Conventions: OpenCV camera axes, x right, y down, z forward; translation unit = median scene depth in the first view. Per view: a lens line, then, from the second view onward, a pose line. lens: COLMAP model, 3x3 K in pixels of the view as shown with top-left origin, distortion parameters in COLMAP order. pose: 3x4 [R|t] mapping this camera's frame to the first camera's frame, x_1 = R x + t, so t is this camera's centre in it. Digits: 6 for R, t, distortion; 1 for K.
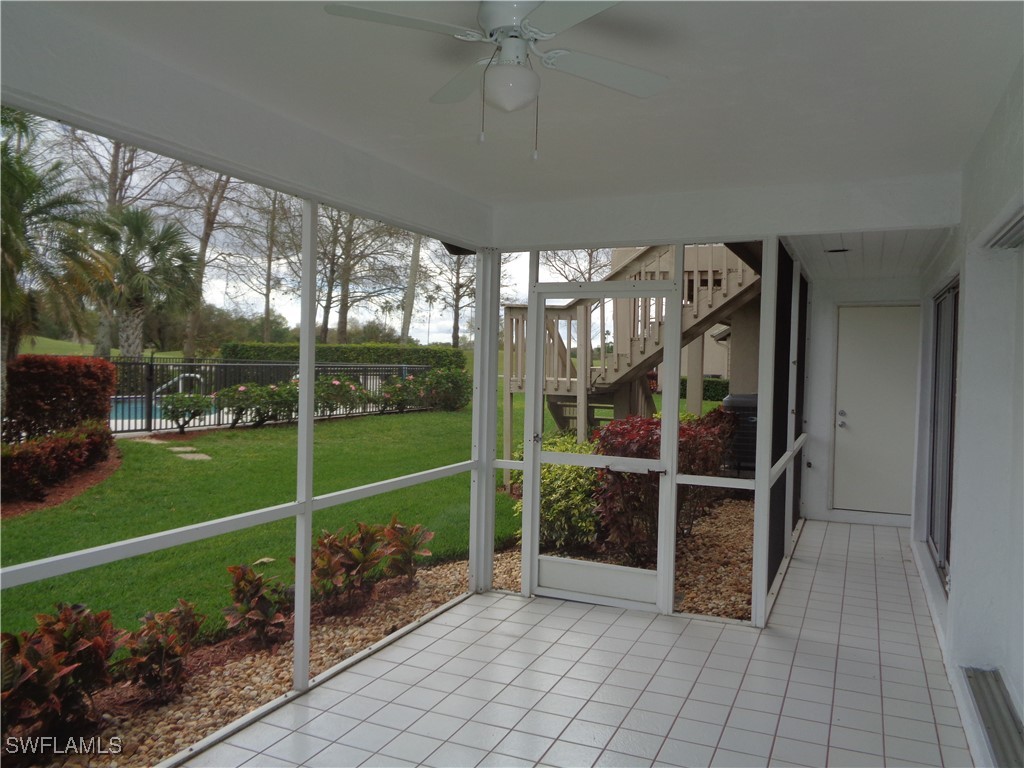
lens RADIAL K [[772.2, 0, 513.1], [0, 772.2, 381.5], [0, 0, 1]] dist [0.006479, 0.004639]
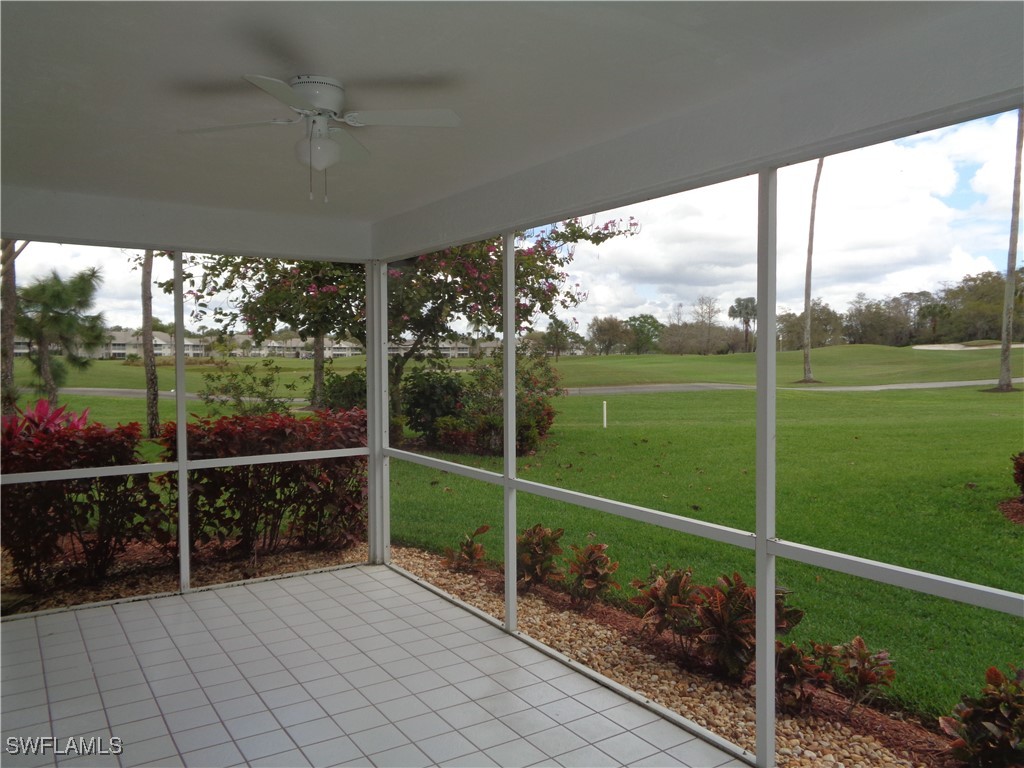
lens RADIAL K [[772.2, 0, 513.1], [0, 772.2, 381.5], [0, 0, 1]] dist [0.006479, 0.004639]
pose [[-0.538650, 0.011028, -0.842457, 0.657153], [-0.026262, 0.999209, 0.029871, -0.029448], [0.842120, 0.038214, -0.537934, 1.434616]]
